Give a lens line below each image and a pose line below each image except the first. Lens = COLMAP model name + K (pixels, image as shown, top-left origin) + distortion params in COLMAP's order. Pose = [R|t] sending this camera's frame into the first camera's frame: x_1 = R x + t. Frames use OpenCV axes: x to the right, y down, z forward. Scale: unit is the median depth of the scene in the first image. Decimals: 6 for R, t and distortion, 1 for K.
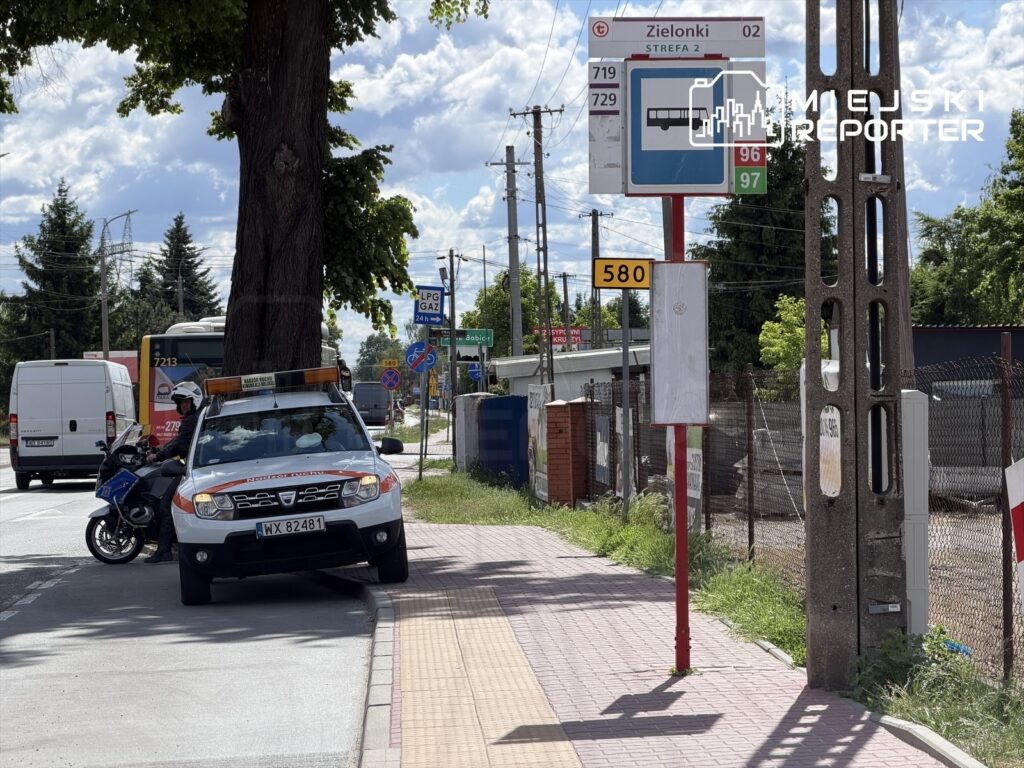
lens RADIAL K [[2899.0, 0, 532.2], [0, 2899.0, 414.4], [0, 0, 1]] dist [0.164739, 0.032487]
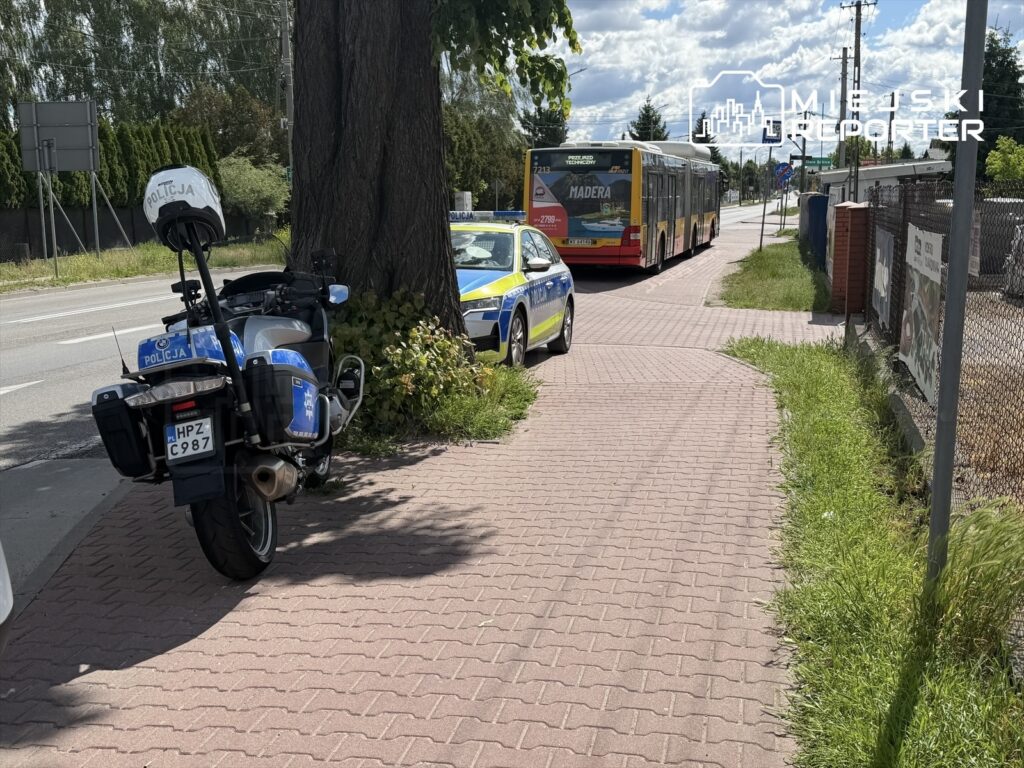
lens RADIAL K [[1114.7, 0, 510.6], [0, 1114.7, 404.2], [0, 0, 1]] dist [0.033370, 0.008688]
pose [[0.955934, 0.058232, -0.287748, 0.010321], [-0.005258, 0.983370, 0.181537, -0.004386], [0.293534, -0.172025, 0.940343, 0.411470]]
